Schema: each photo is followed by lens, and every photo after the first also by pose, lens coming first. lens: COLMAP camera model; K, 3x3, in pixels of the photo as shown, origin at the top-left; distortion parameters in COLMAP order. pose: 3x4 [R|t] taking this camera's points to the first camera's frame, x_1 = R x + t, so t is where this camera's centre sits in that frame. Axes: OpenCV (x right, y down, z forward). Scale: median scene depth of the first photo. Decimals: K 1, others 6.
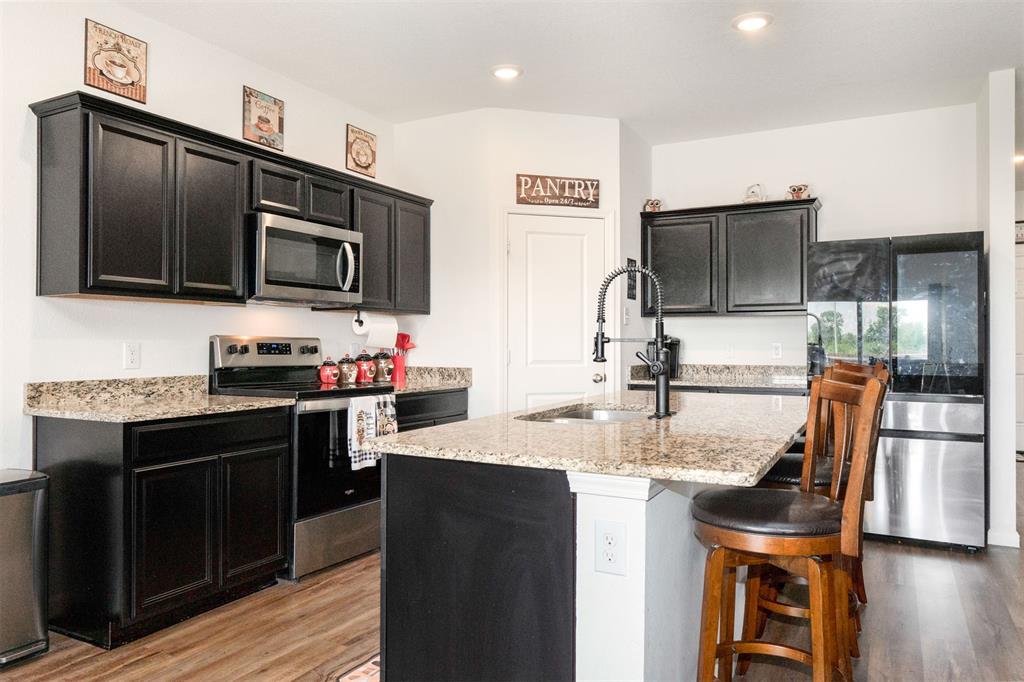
lens RADIAL K [[709.1, 0, 509.4], [0, 709.1, 336.9], [0, 0, 1]] dist [-0.010686, -0.002472]
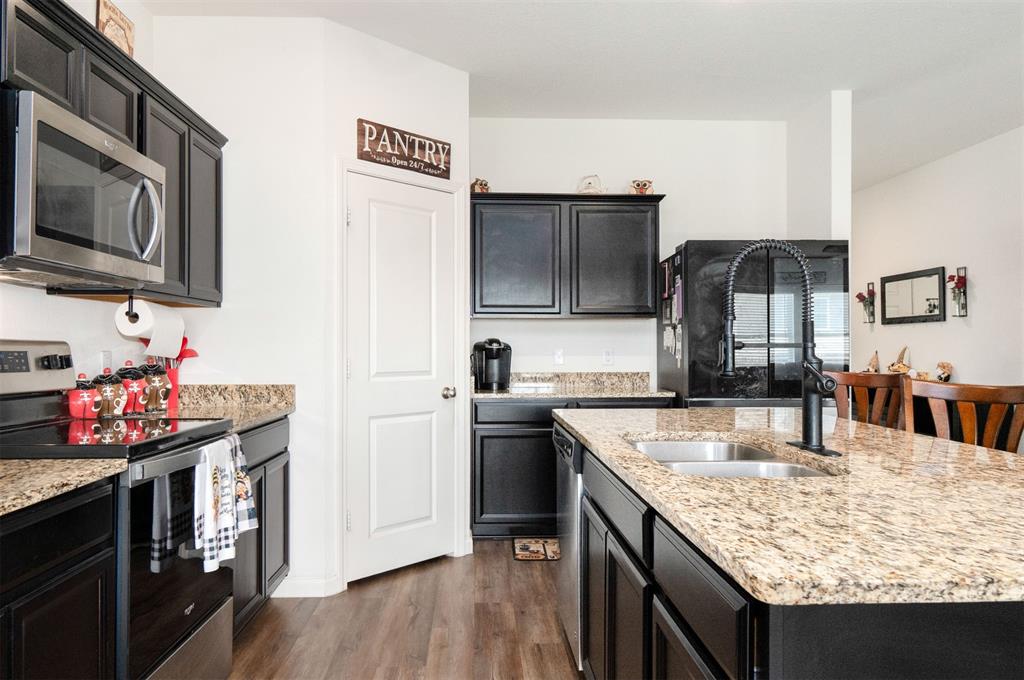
lens RADIAL K [[708.5, 0, 511.1], [0, 708.5, 342.7], [0, 0, 1]] dist [-0.006471, -0.002203]
pose [[0.860567, 0.001994, 0.509333, -0.235457], [-0.002637, 0.999996, 0.000540, 0.001366], [-0.509330, -0.001808, 0.860570, 0.300425]]
